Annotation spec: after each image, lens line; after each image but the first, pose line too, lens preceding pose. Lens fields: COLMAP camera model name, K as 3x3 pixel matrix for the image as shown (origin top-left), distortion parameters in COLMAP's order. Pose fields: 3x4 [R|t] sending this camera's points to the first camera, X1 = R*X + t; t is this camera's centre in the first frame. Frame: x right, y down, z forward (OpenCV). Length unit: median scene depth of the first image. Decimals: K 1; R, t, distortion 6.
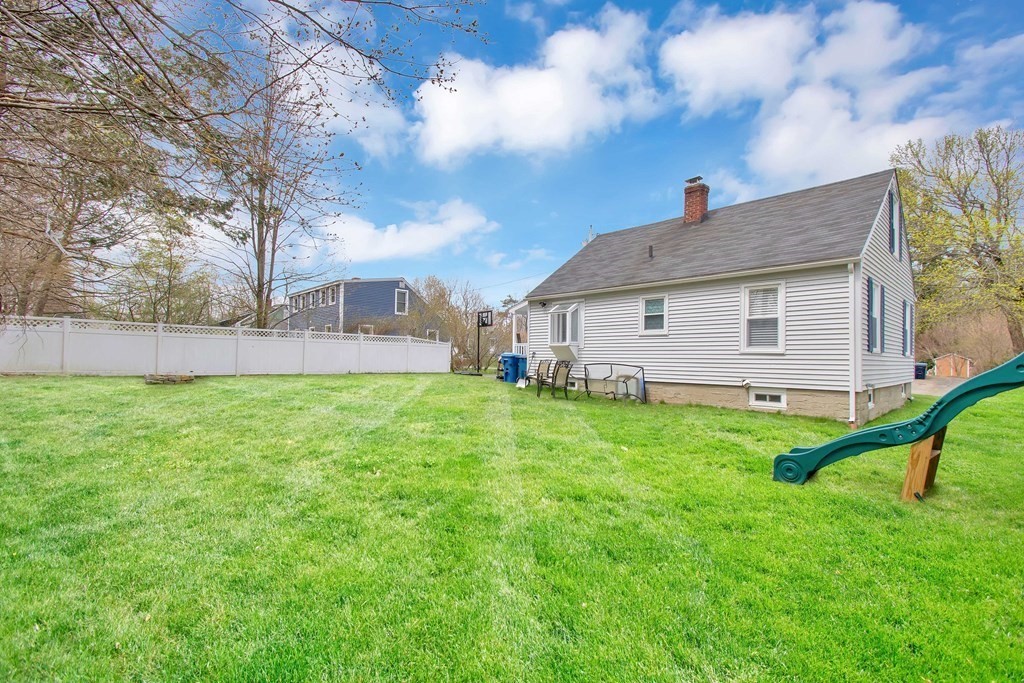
lens RADIAL K [[465.3, 0, 513.4], [0, 465.3, 346.5], [0, 0, 1]] dist [0.003222, -0.012830]
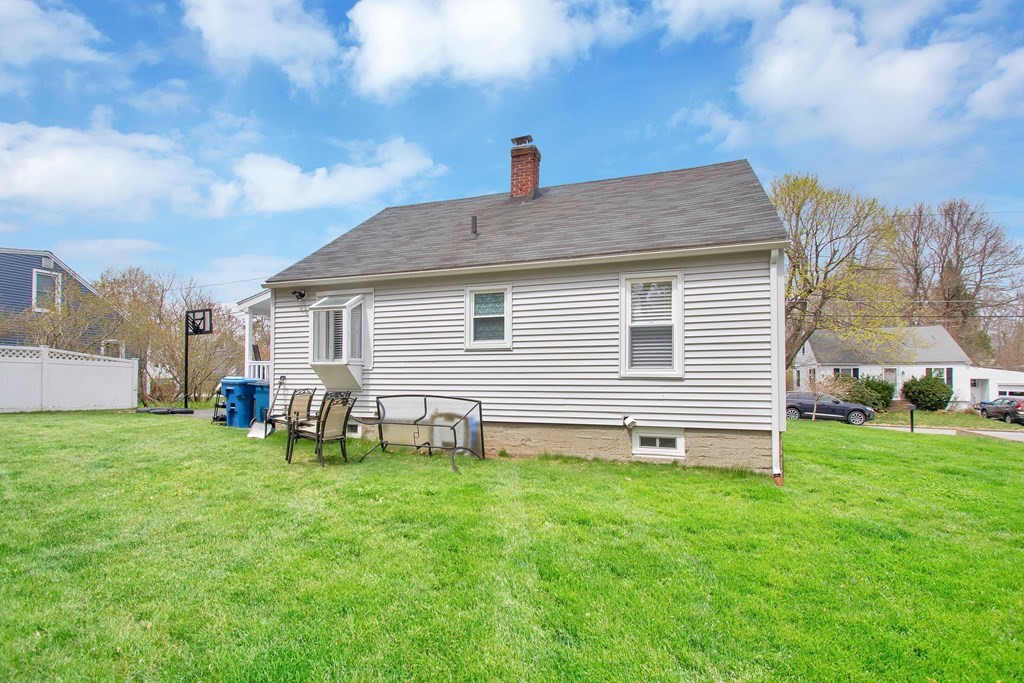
lens RADIAL K [[465.3, 0, 510.1], [0, 465.3, 372.5], [0, 0, 1]] dist [0.003222, -0.012830]
pose [[0.884558, -0.002604, 0.466422, 0.028644], [-0.003190, 0.999927, 0.011633, 0.000465], [-0.466419, -0.011778, 0.884486, 0.405545]]
